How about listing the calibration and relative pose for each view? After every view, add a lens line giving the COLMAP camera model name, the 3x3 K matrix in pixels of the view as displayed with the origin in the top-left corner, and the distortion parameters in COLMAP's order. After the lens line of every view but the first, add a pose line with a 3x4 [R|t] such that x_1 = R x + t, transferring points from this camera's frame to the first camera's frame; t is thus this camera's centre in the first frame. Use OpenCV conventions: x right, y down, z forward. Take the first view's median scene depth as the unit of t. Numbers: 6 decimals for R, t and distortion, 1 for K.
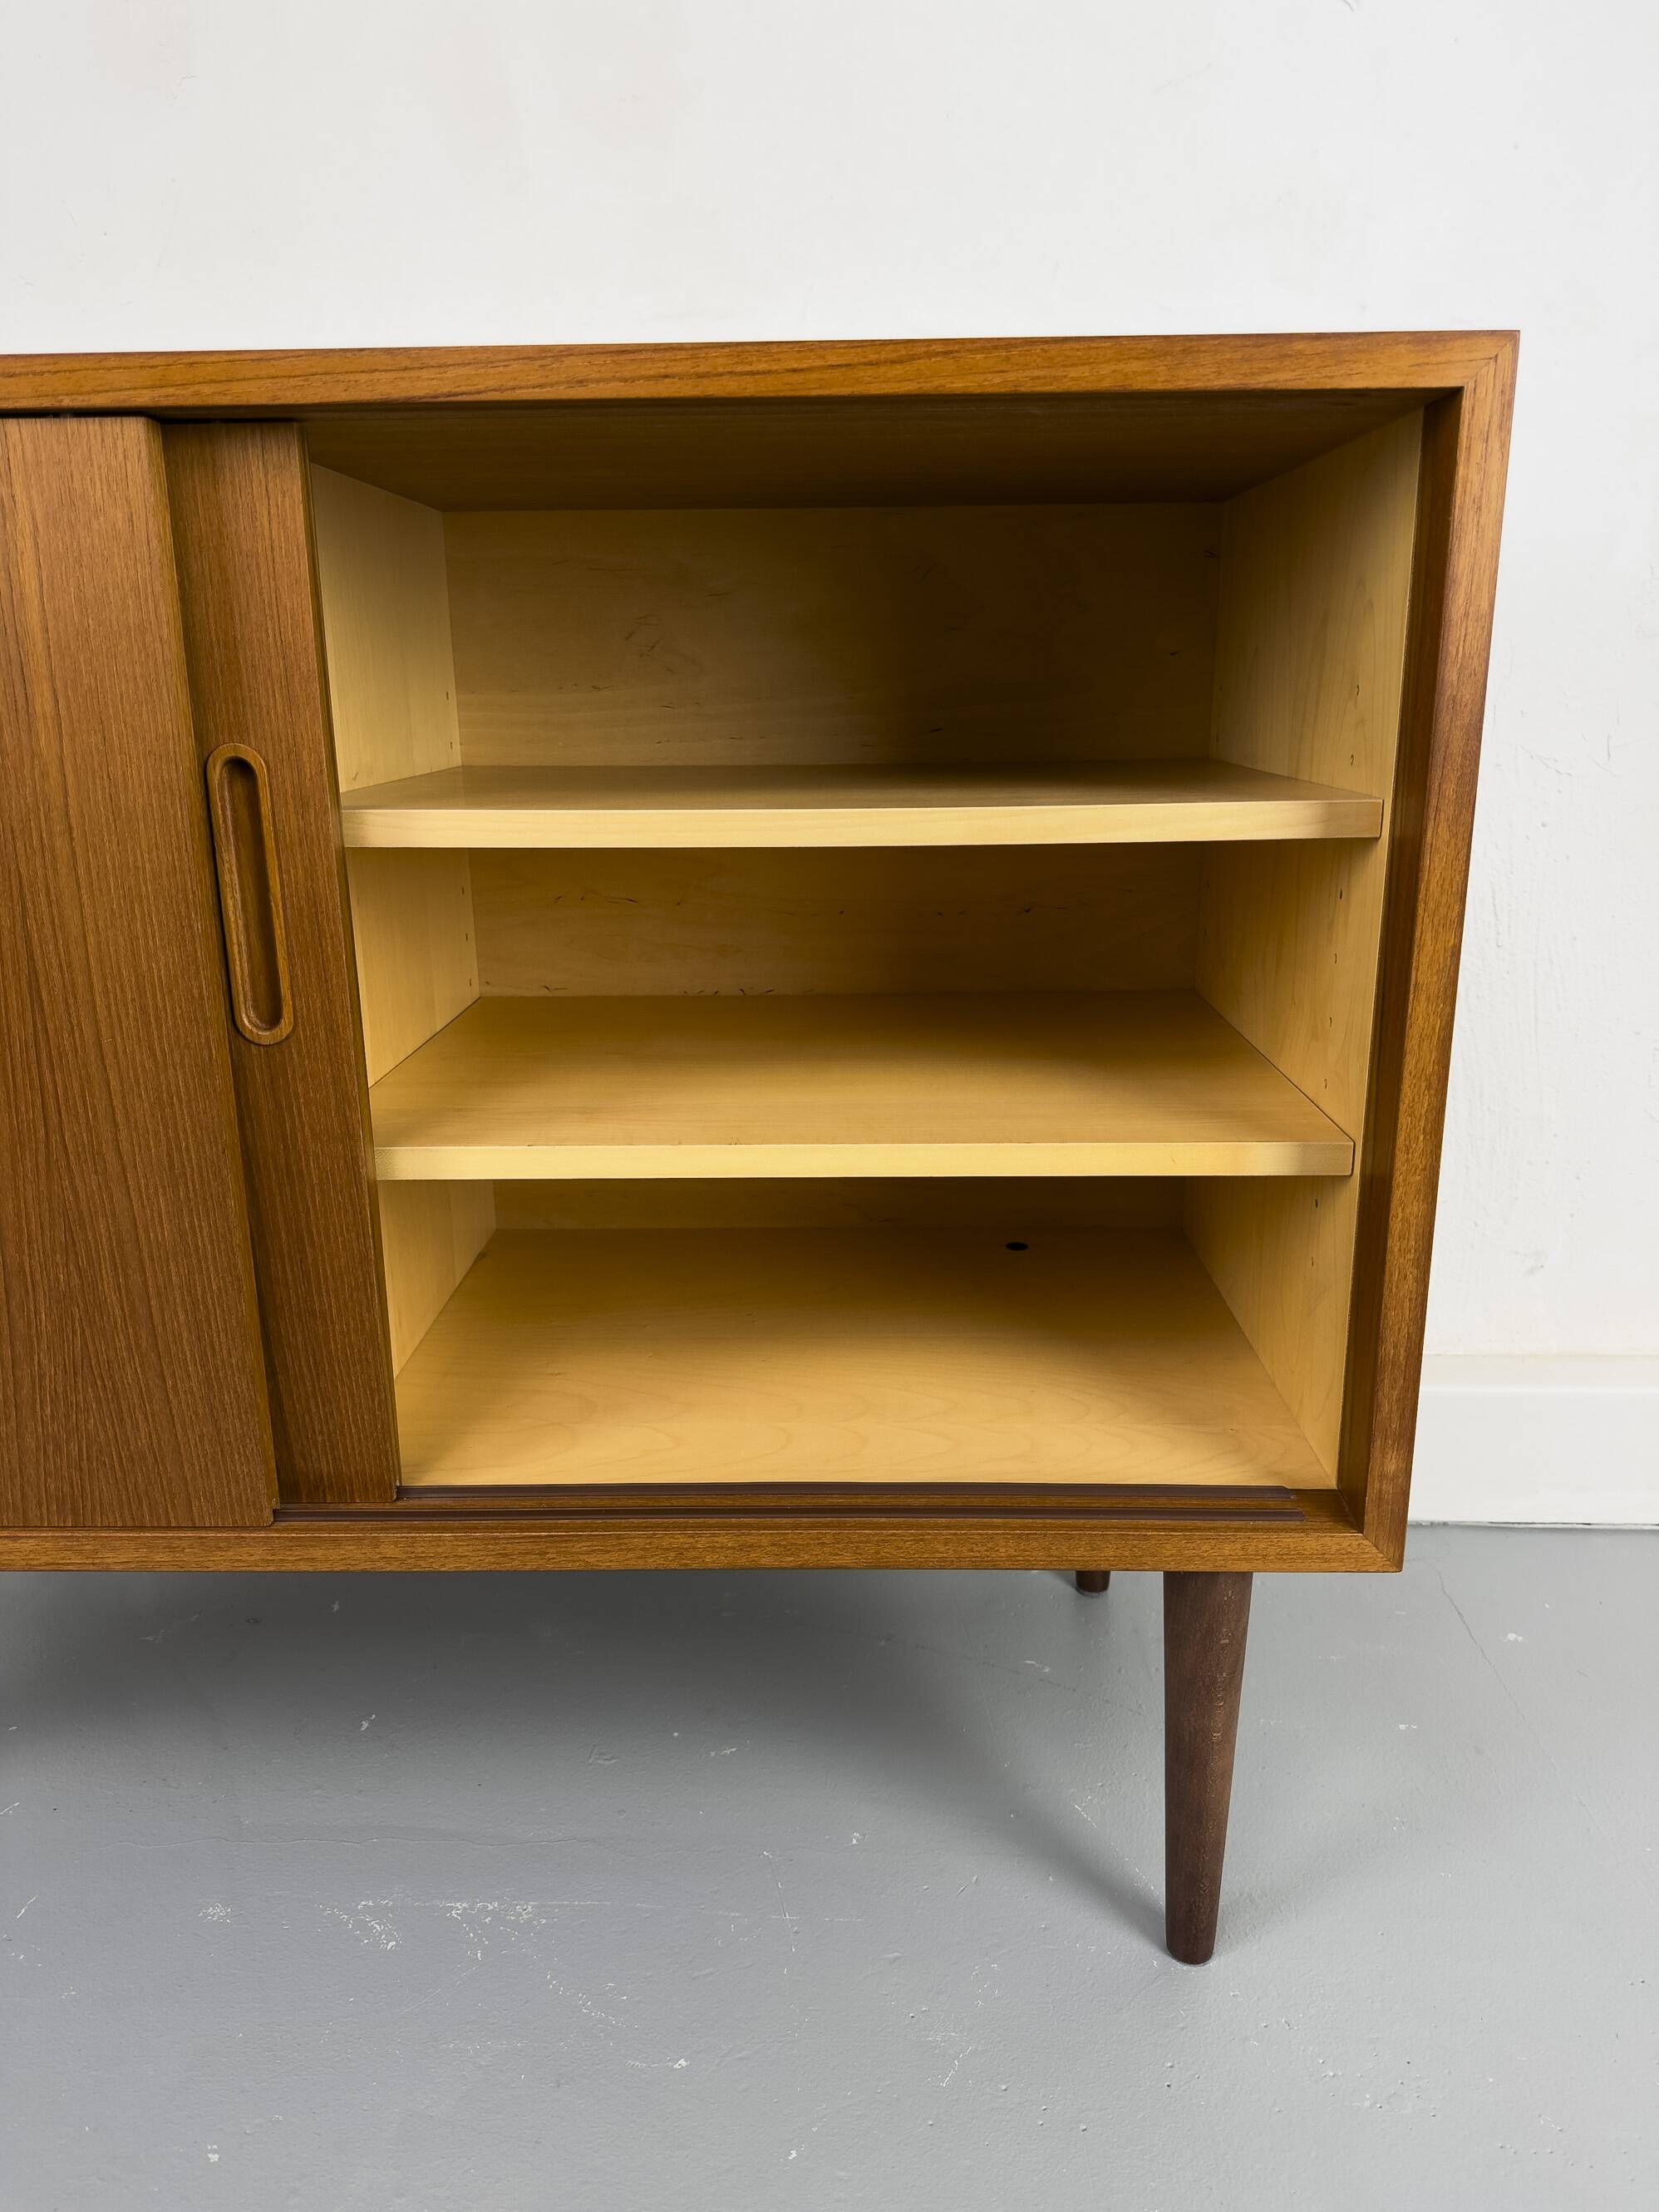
lens RADIAL K [[1564.5, 0, 834.3], [0, 1564.5, 1092.4], [0, 0, 1]] dist [0.028456, -0.049835]
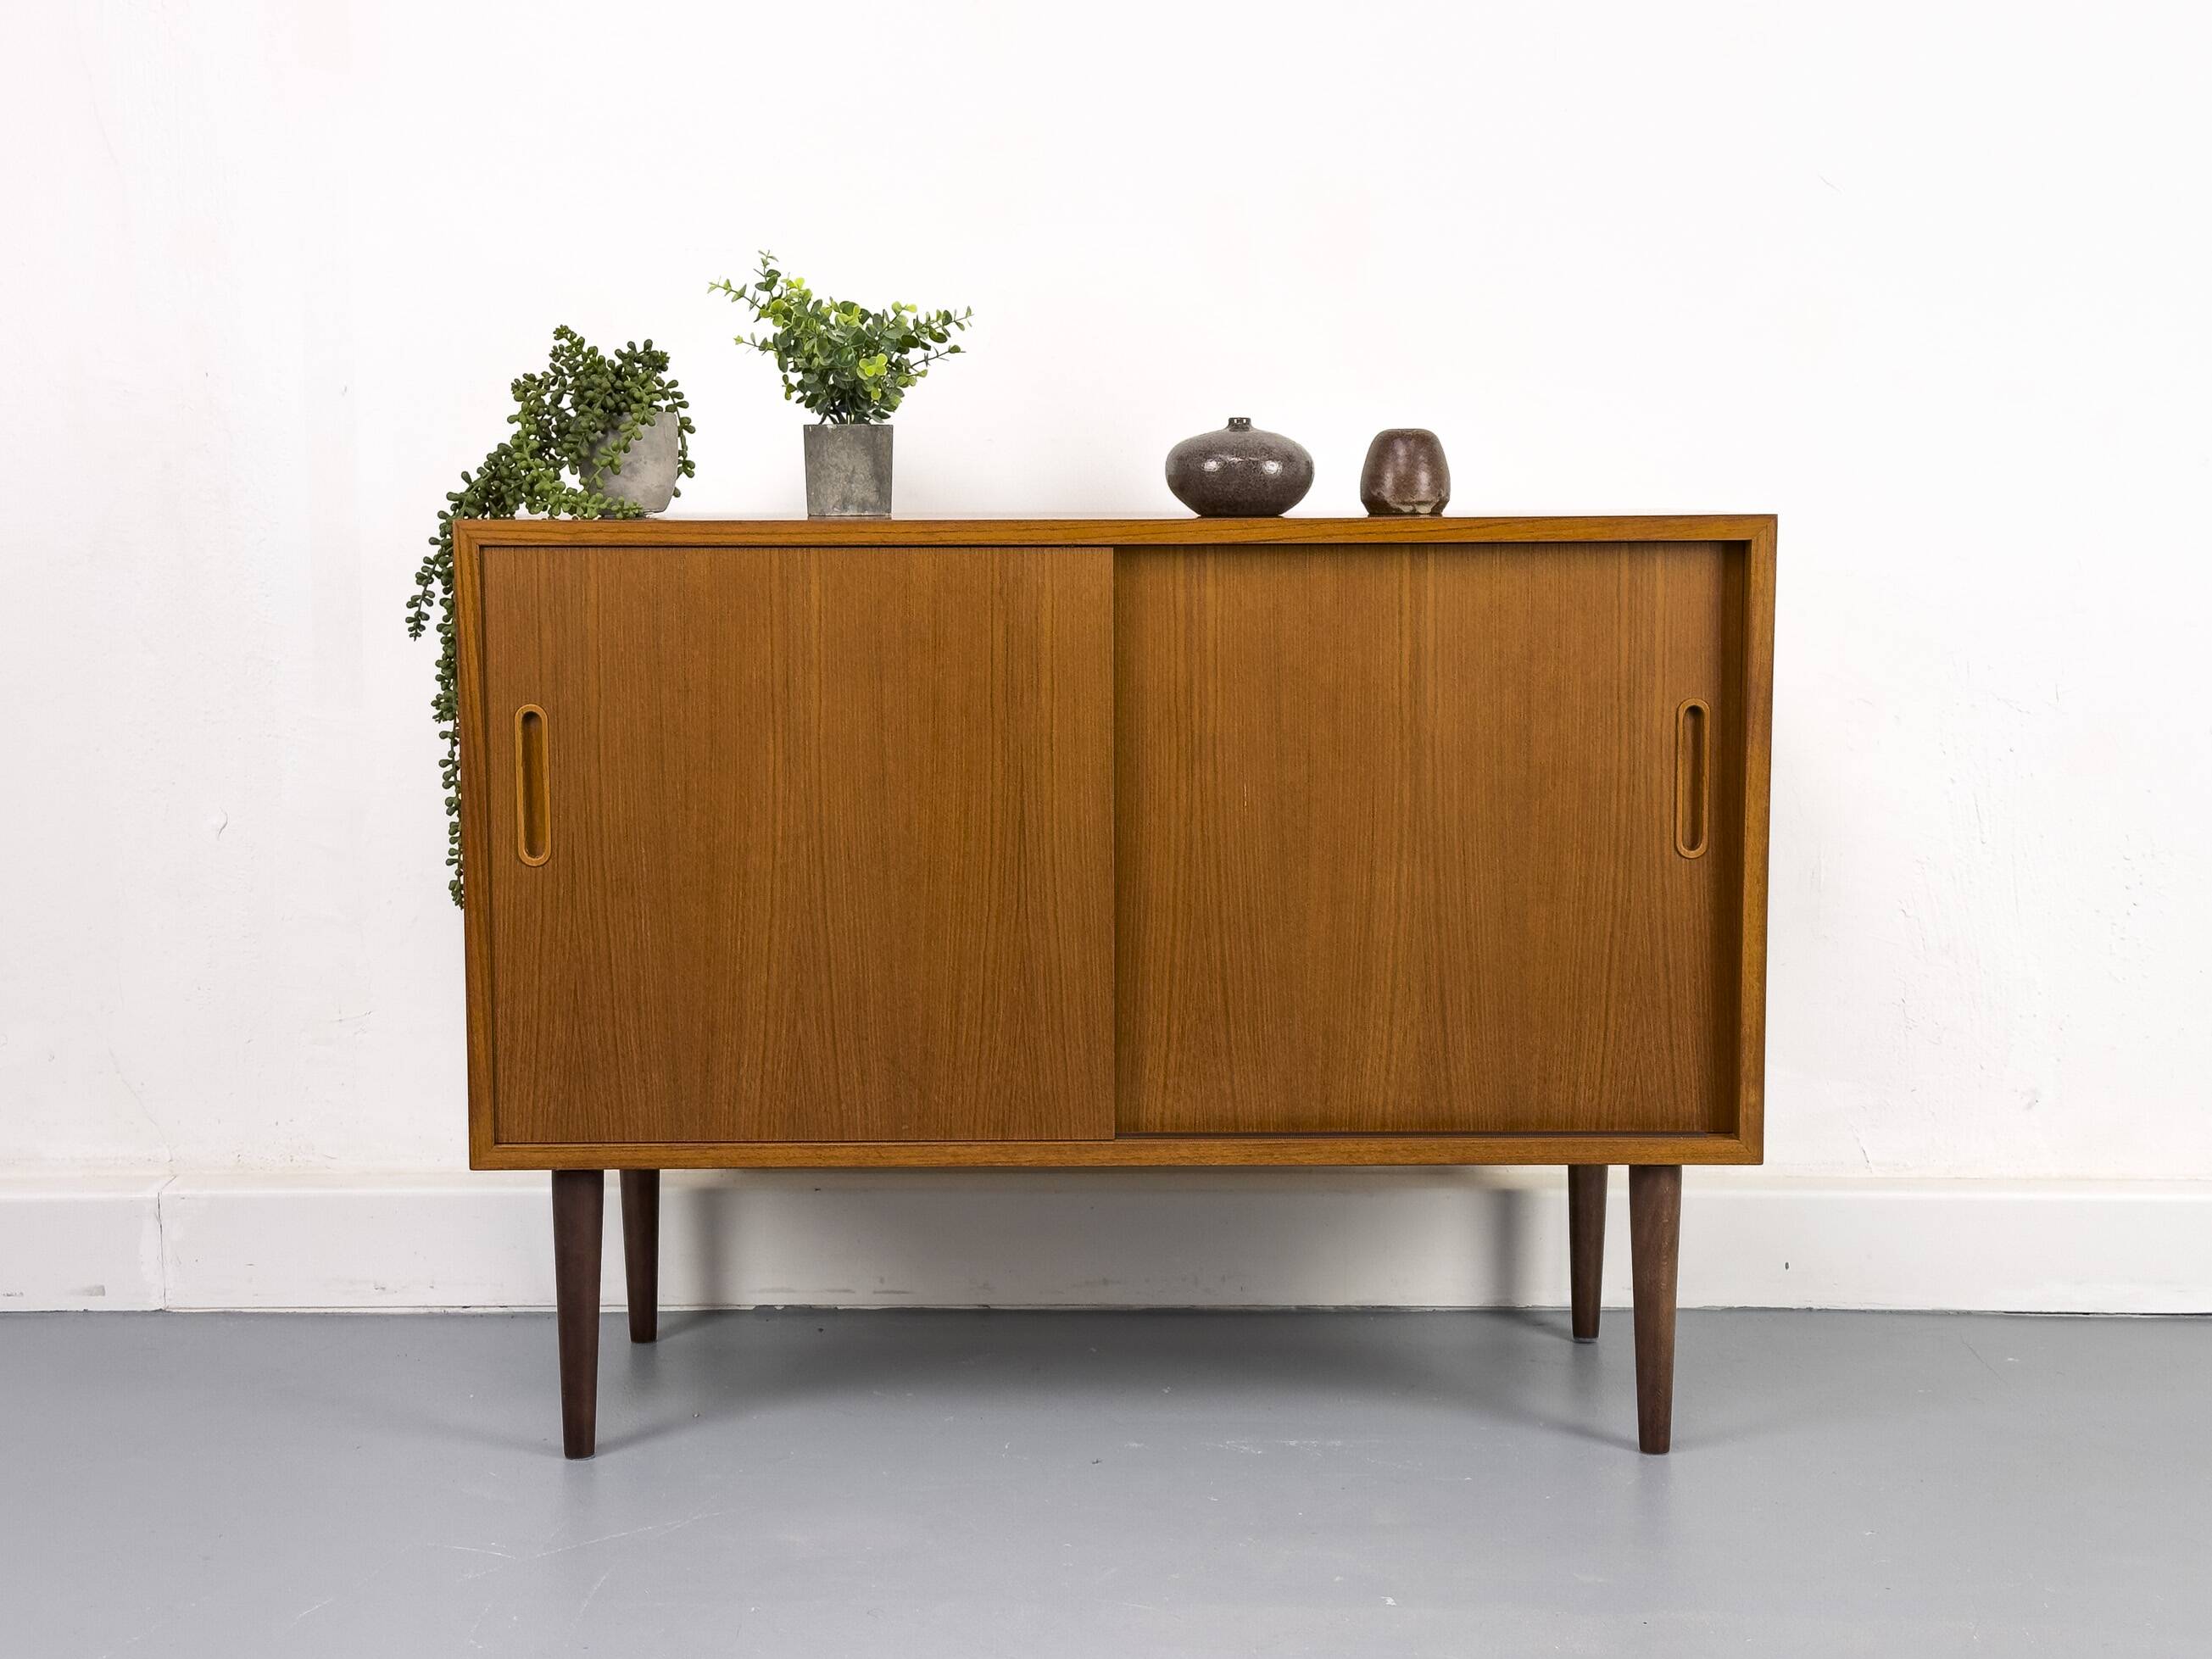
lens RADIAL K [[3141.3, 0, 1106.0], [0, 3141.3, 829.5], [0, 0, 1]] dist [0.184996, -0.325344]
pose [[0.999682, 0.003950, 0.024895, -0.475987], [-0.000217, 0.988959, -0.148191, 0.472113], [-0.025205, 0.148139, 0.988645, -2.612341]]
